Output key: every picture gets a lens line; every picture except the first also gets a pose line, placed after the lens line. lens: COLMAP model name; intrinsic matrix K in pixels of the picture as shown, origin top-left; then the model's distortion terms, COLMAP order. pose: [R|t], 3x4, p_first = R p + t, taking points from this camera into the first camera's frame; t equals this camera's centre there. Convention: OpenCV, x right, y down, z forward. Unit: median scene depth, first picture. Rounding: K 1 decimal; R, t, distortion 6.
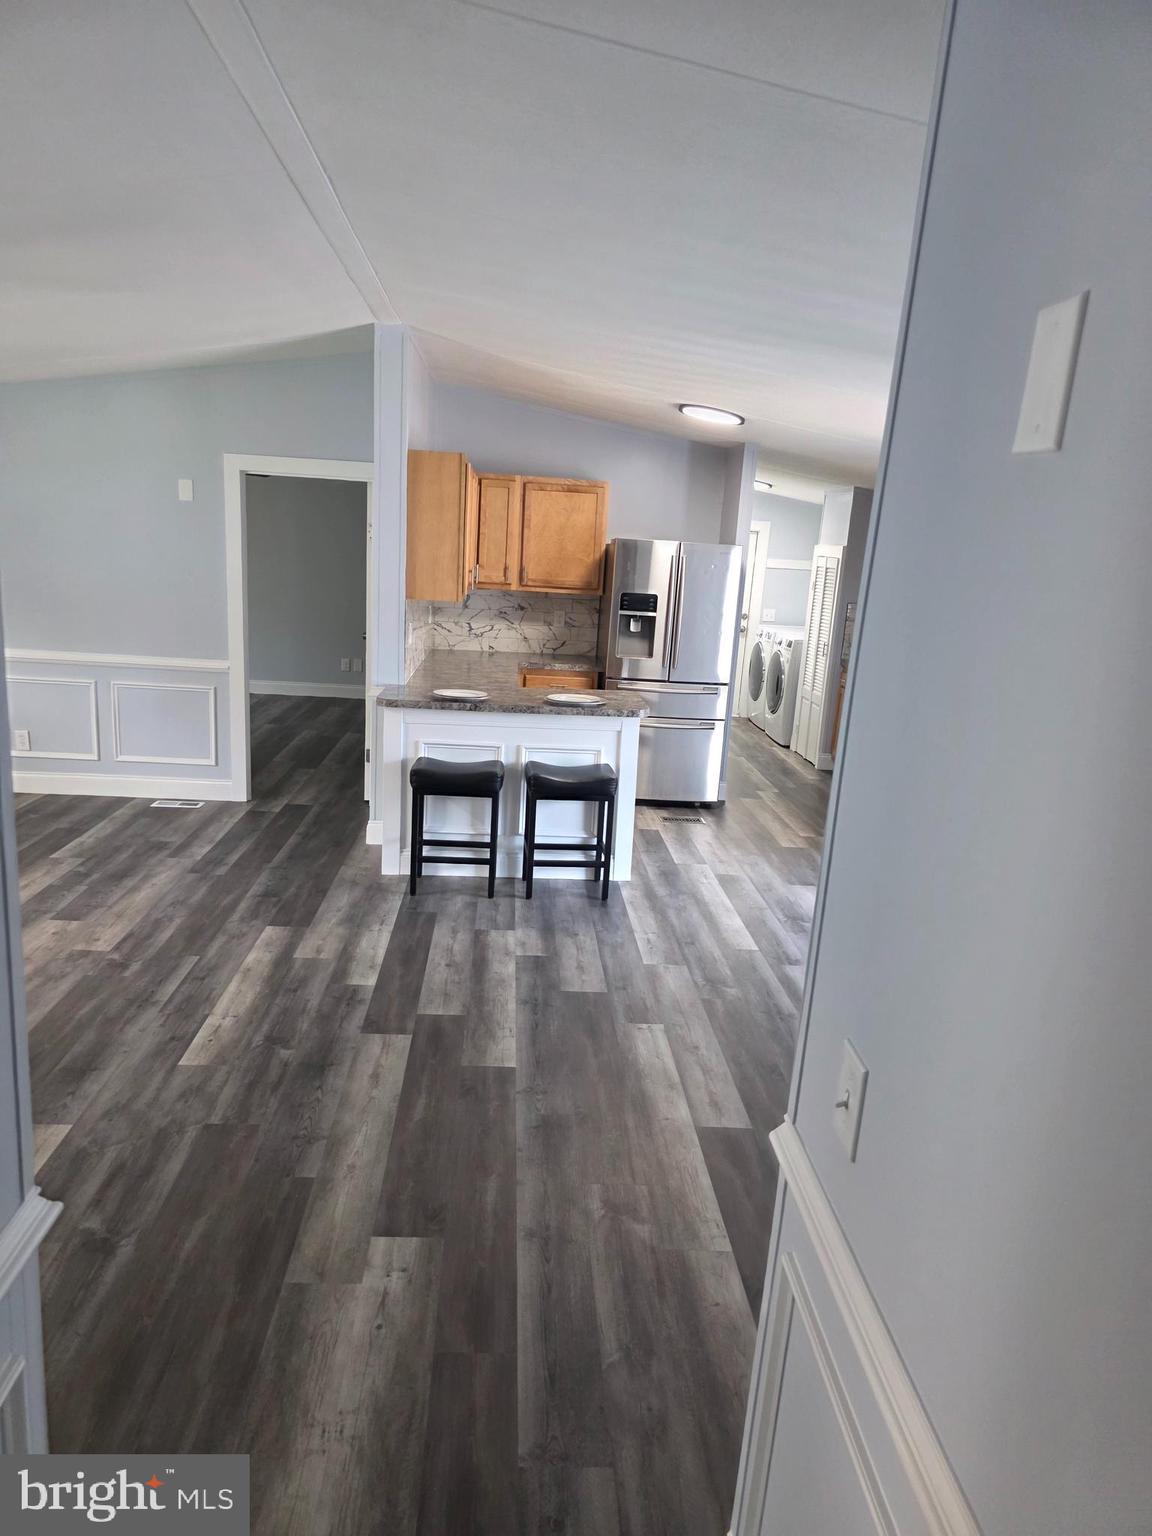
lens RADIAL K [[1015.7, 0, 547.0], [0, 1015.7, 781.3], [0, 0, 1]] dist [0.102135, -0.138668]
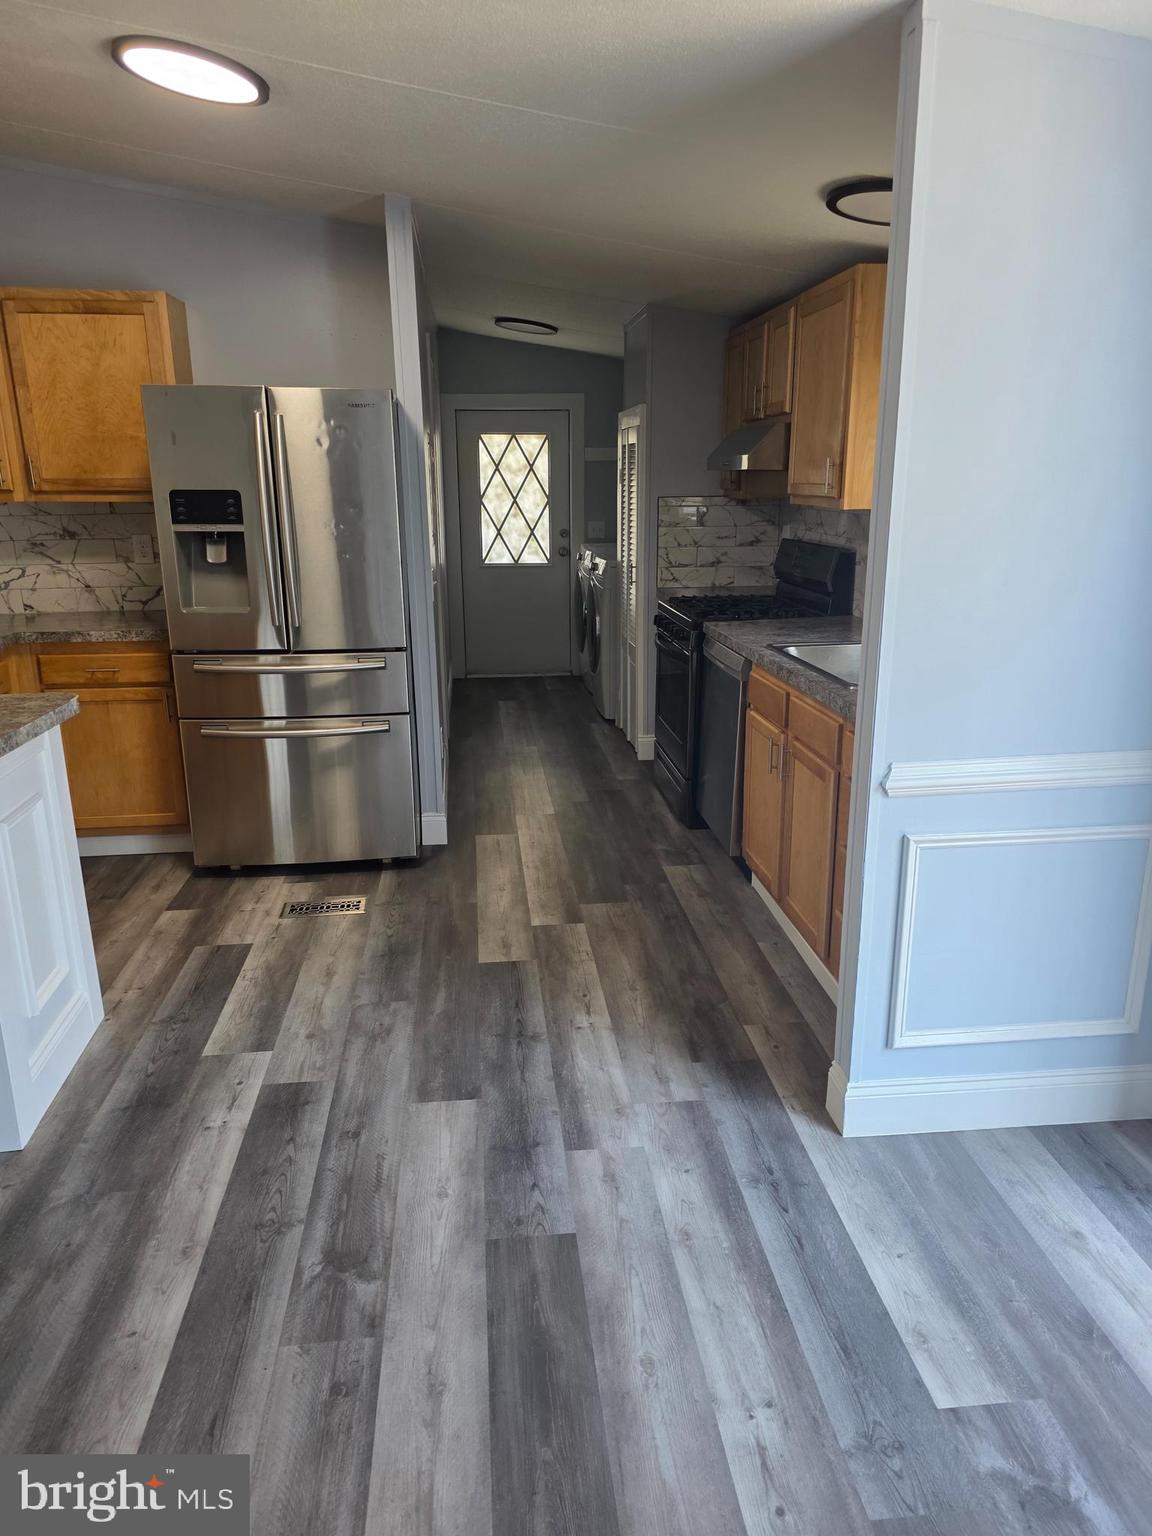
lens RADIAL K [[1019.8, 0, 576.0], [0, 1019.8, 768.0], [0, 0, 1]] dist [0.076240, -0.116380]
pose [[0.995544, -0.078310, 0.052541, 0.241737], [0.075813, 0.995968, 0.047961, -0.051489], [-0.056085, -0.043764, 0.997466, 0.449343]]
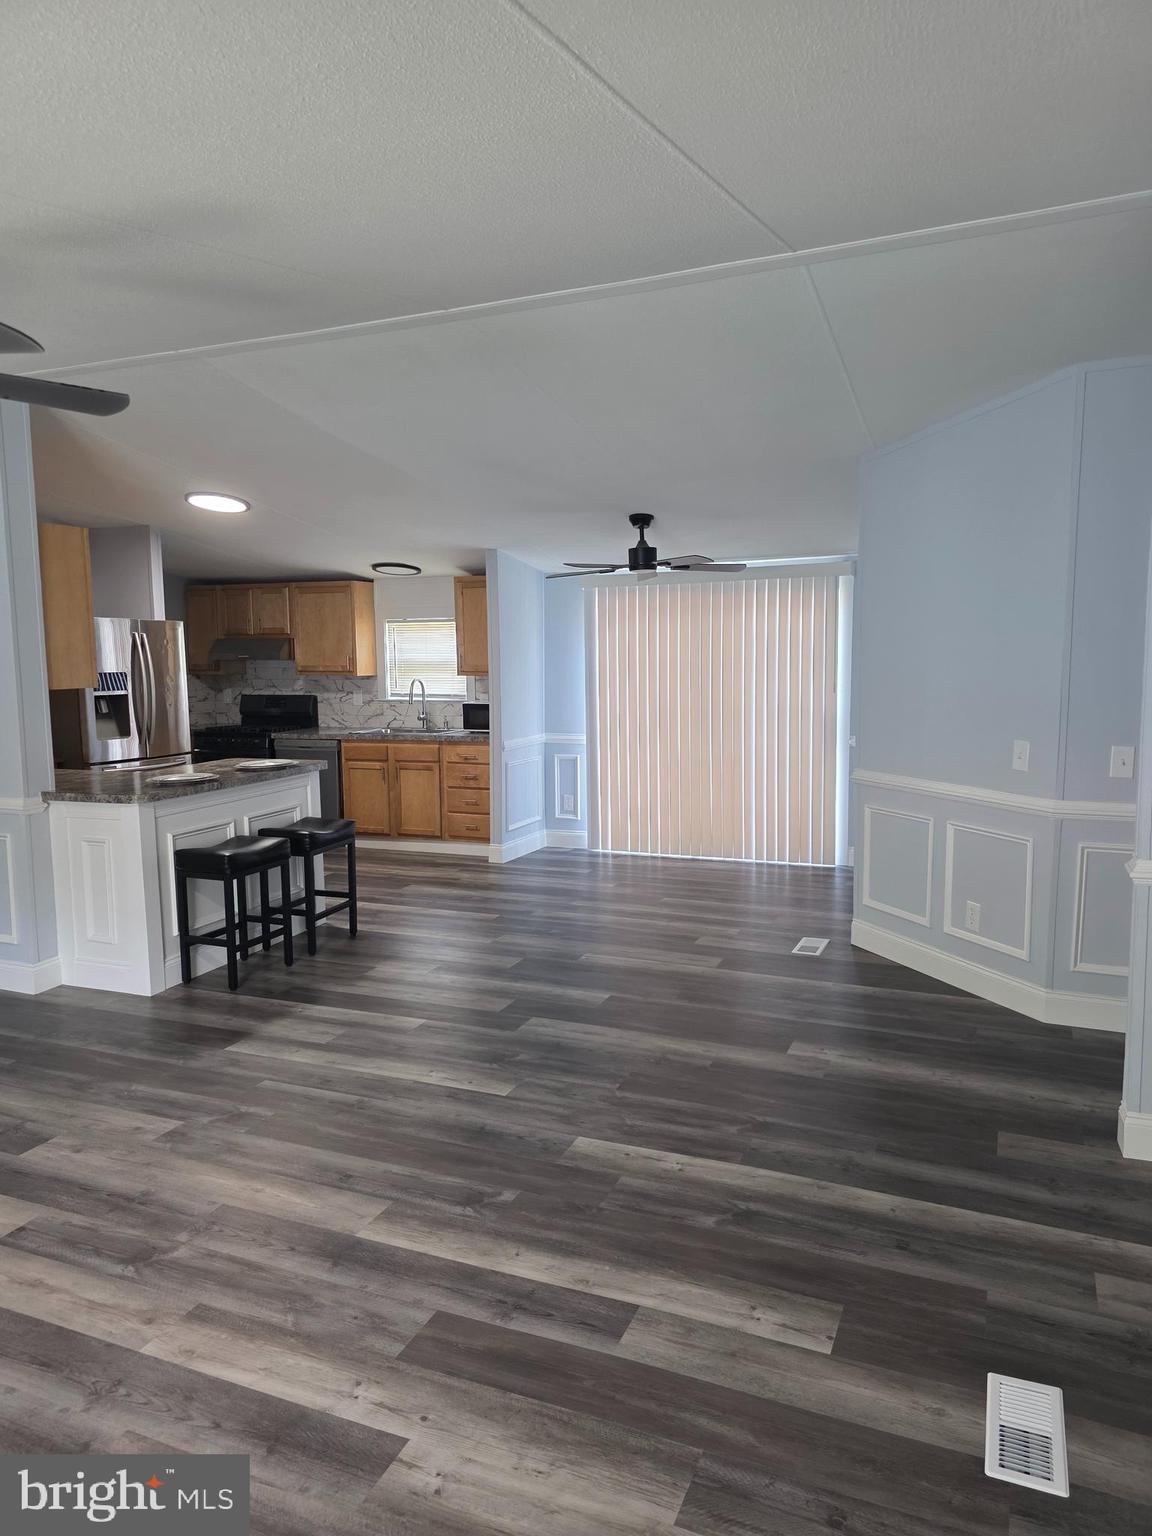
lens RADIAL K [[1028.5, 0, 581.7], [0, 1028.5, 765.9], [0, 0, 1]] dist [0.064560, -0.065481]
pose [[0.423057, -0.158760, 0.892086, -0.607706], [0.240877, 0.968810, 0.058182, -0.049042], [-0.873499, 0.190269, 0.448103, 0.191331]]
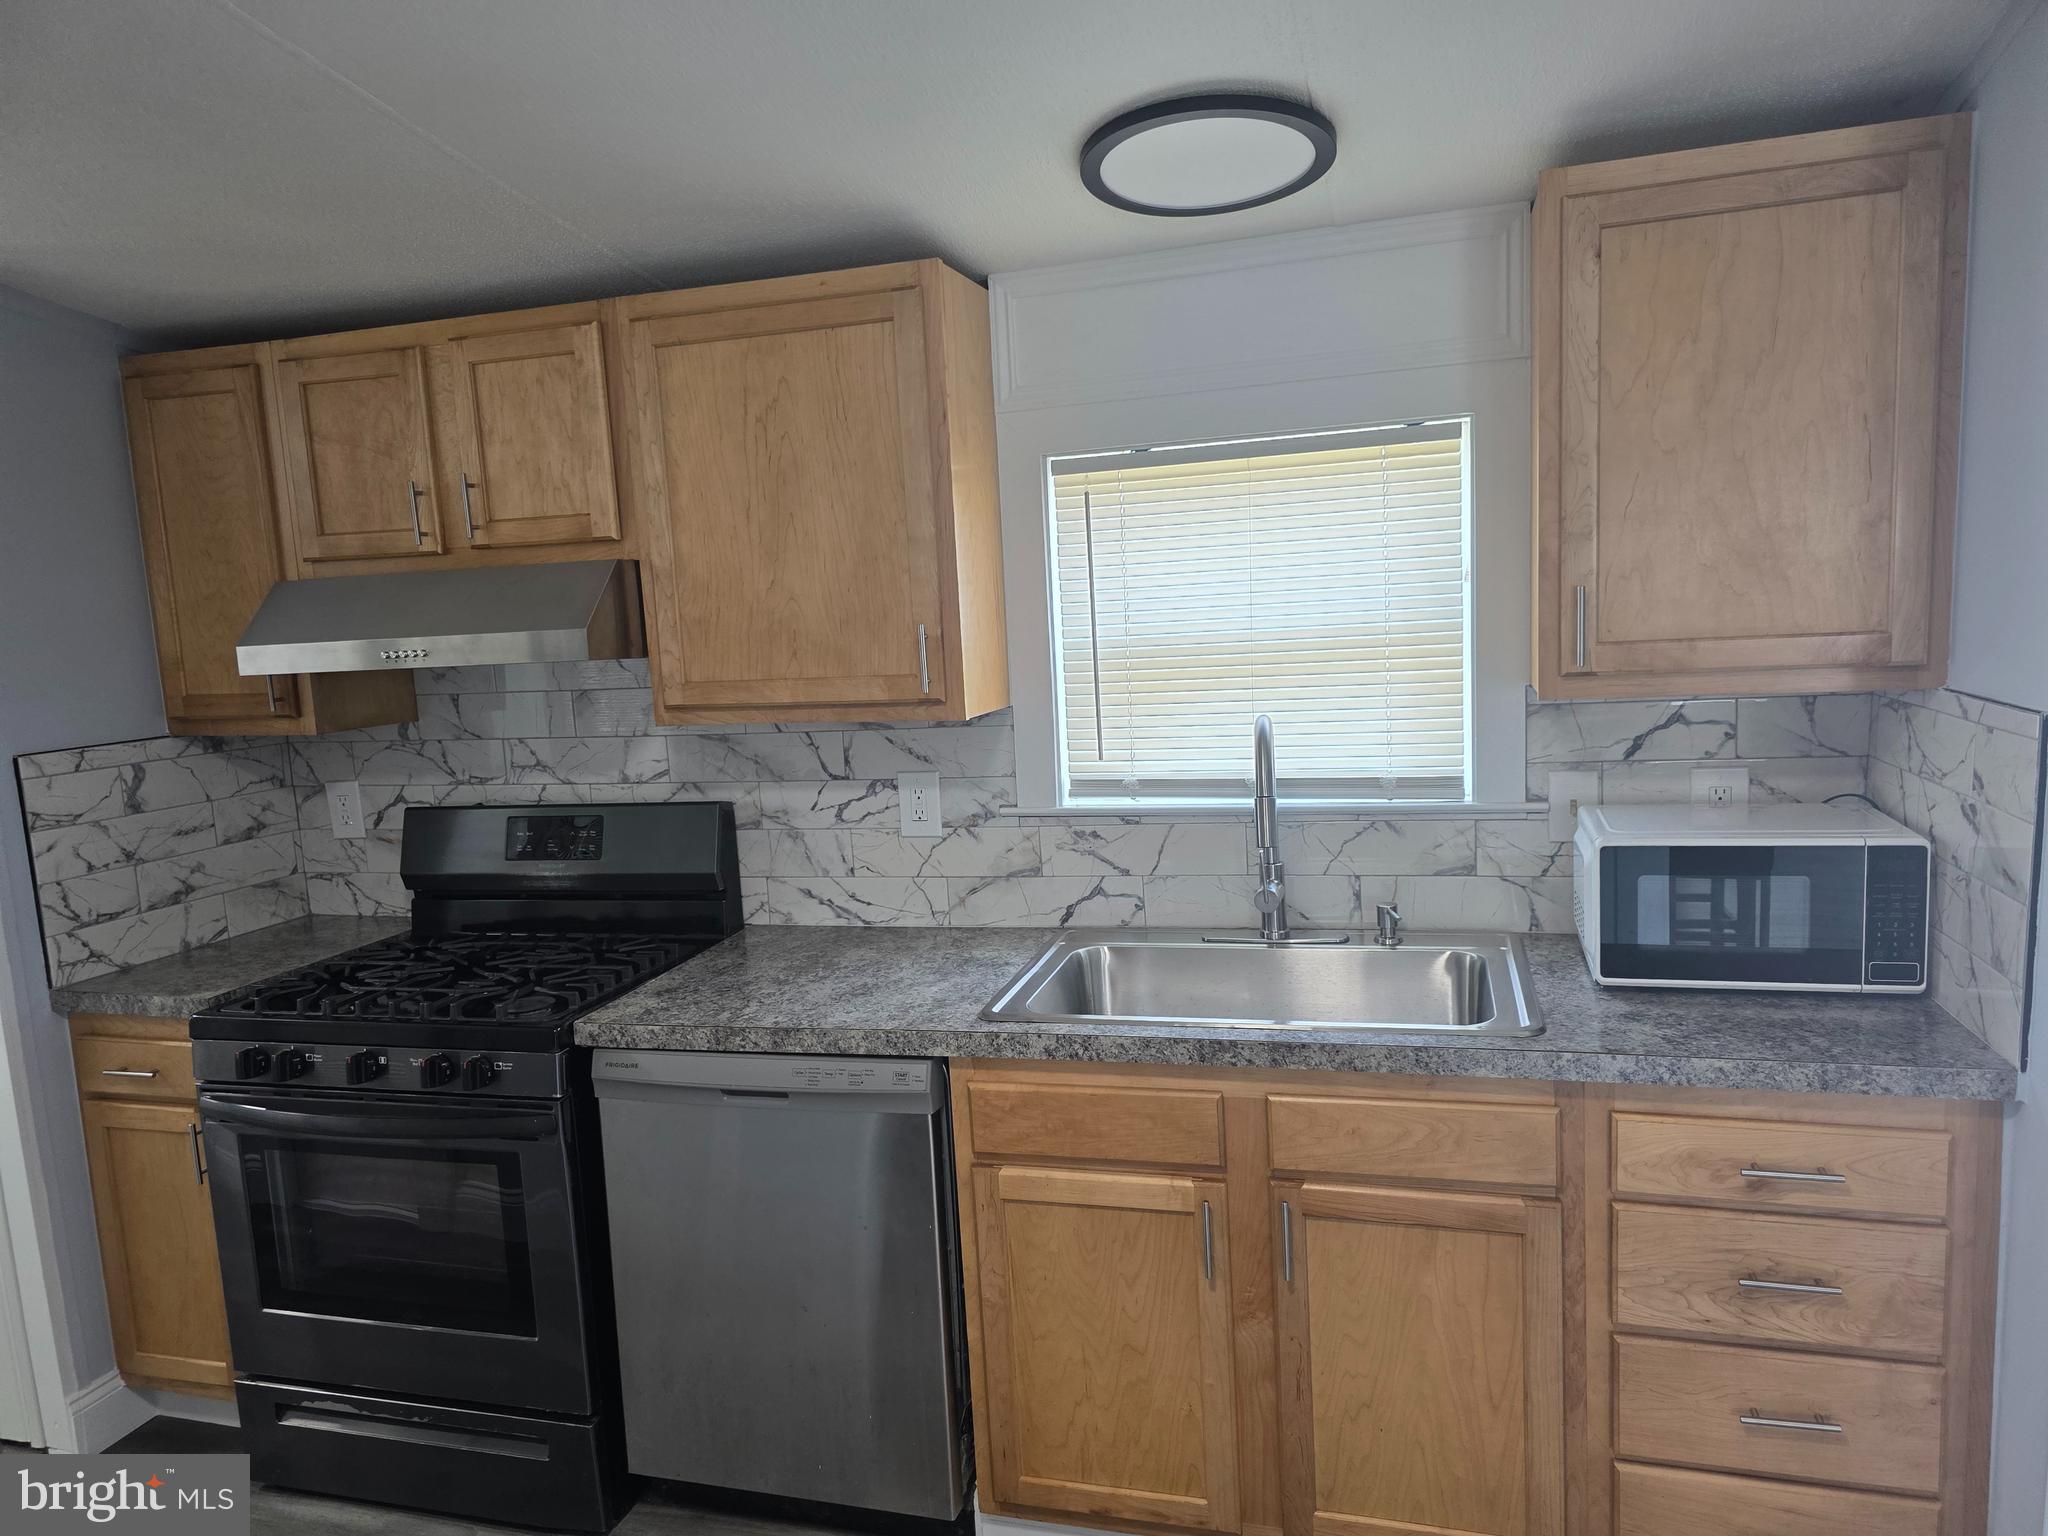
lens RADIAL K [[1358.8, 0, 1030.8], [0, 1358.8, 780.9], [0, 0, 1]] dist [0.066710, -0.075101]
pose [[0.314270, -0.194189, 0.929261, 0.090084], [0.289657, 0.951793, 0.100937, -0.163541], [-0.904065, 0.237445, 0.355368, 0.835402]]
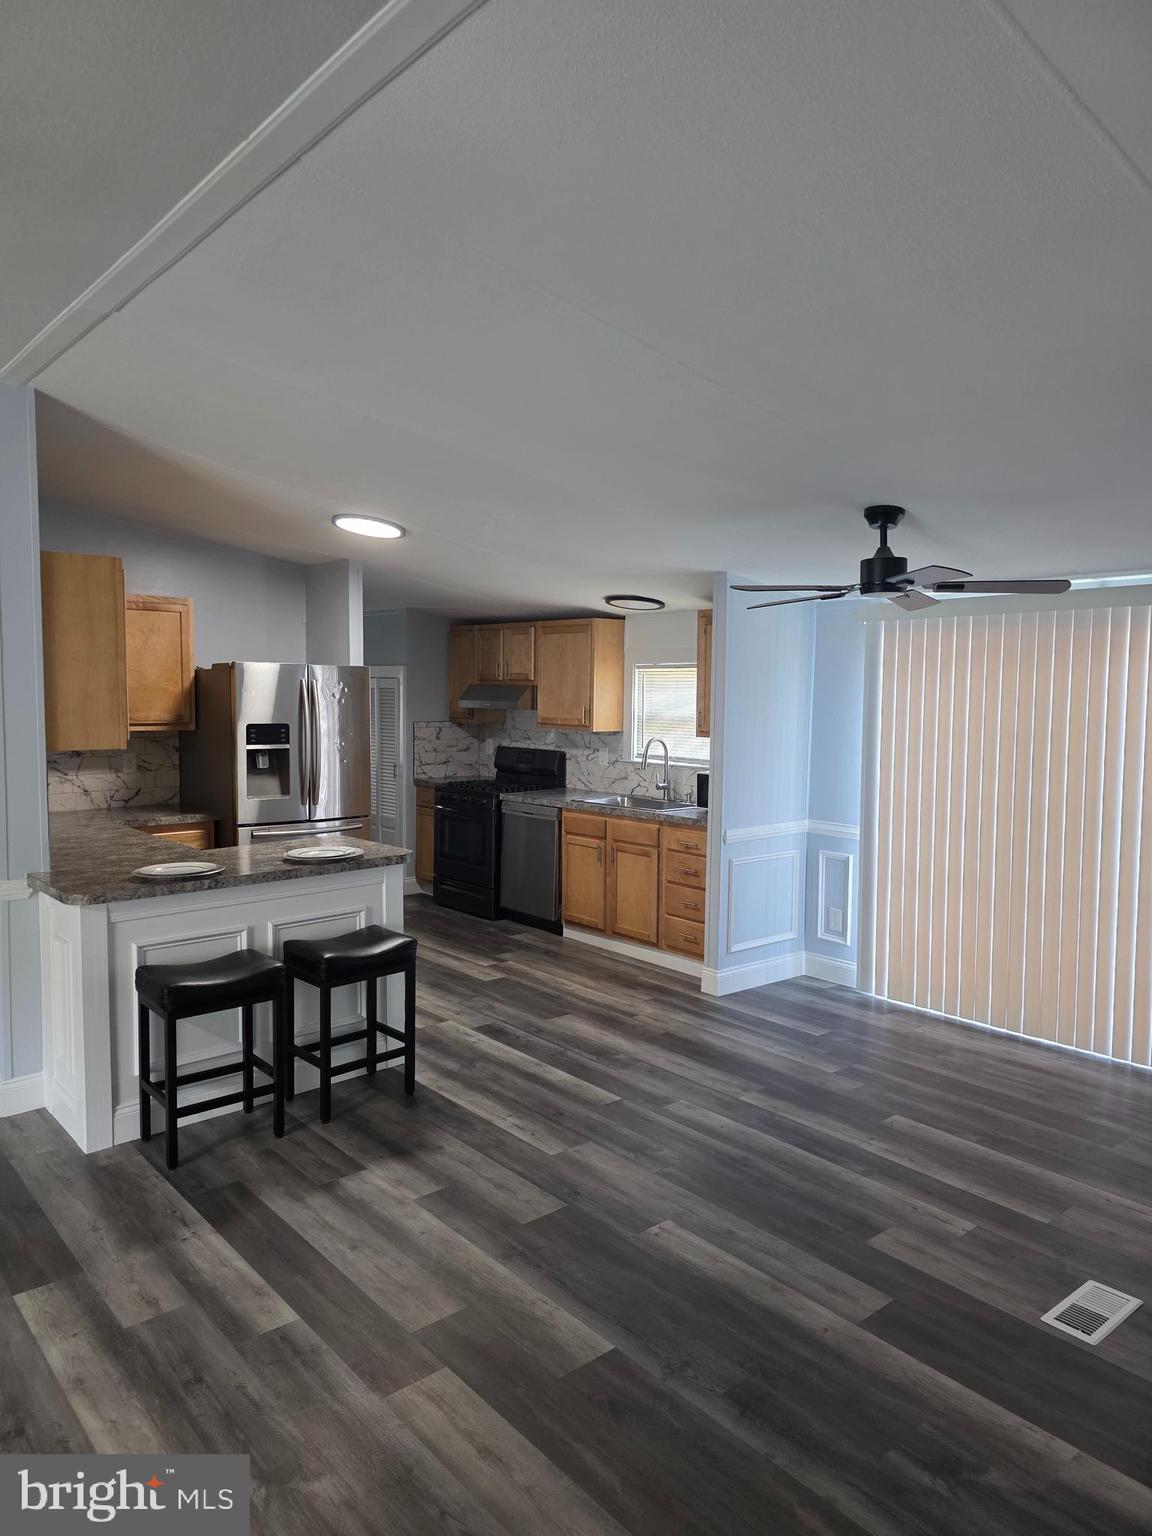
lens RADIAL K [[1019.1, 0, 549.4], [0, 1019.1, 761.6], [0, 0, 1]] dist [0.066710, -0.075101]
pose [[0.792241, -0.091487, 0.603311, -0.244267], [0.173985, 0.981524, -0.079629, -0.043695], [-0.584879, 0.168053, 0.793521, 0.185448]]
